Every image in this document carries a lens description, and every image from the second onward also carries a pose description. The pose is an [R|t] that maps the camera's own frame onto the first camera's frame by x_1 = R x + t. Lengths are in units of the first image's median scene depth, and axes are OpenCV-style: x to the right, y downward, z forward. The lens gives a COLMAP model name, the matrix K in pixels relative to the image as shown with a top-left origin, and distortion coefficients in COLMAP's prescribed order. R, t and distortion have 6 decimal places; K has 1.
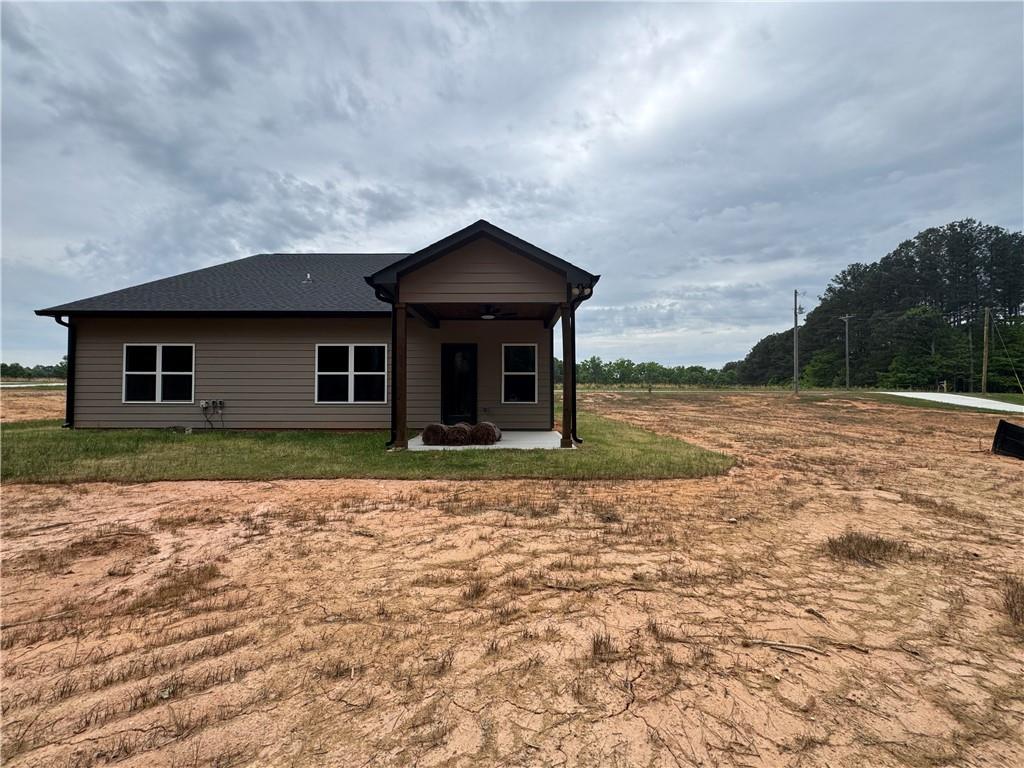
lens RADIAL K [[409.4, 0, 510.8], [0, 409.4, 385.2], [0, 0, 1]] dist [-0.003240, 0.000327]
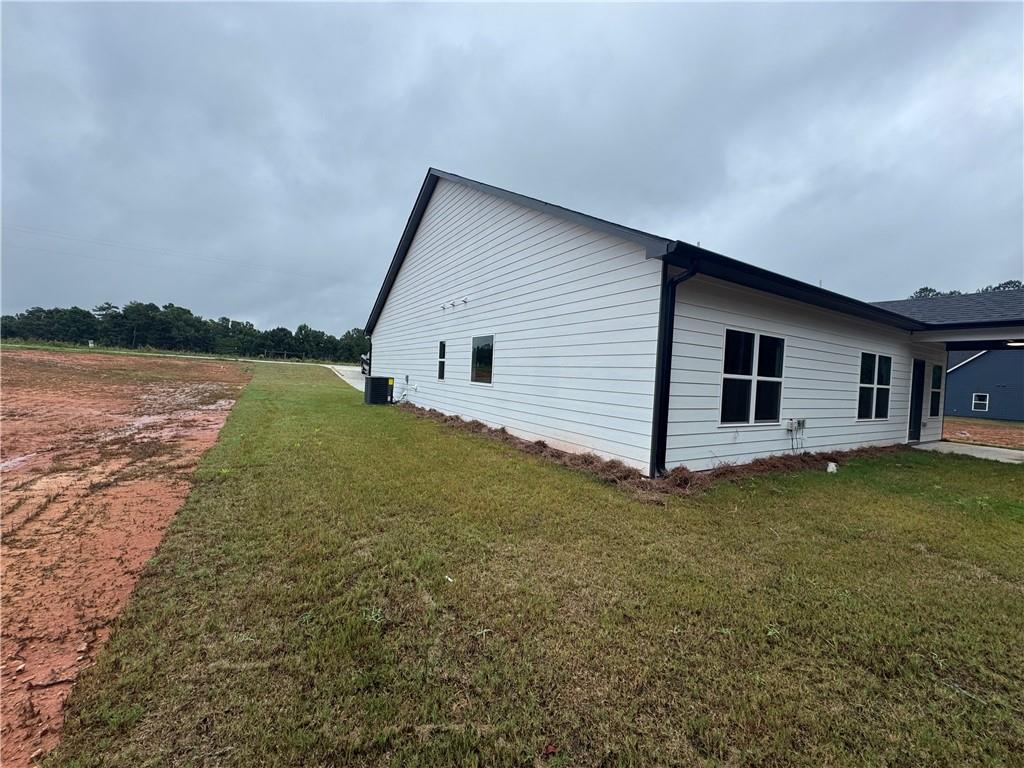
lens RADIAL K [[409.4, 0, 510.8], [0, 409.4, 385.2], [0, 0, 1]] dist [-0.003240, 0.000327]
pose [[0.853389, 0.028278, 0.520506, -1.508753], [-0.052324, 0.998131, 0.031560, -0.018383], [-0.518641, -0.054168, 0.853274, 0.656863]]
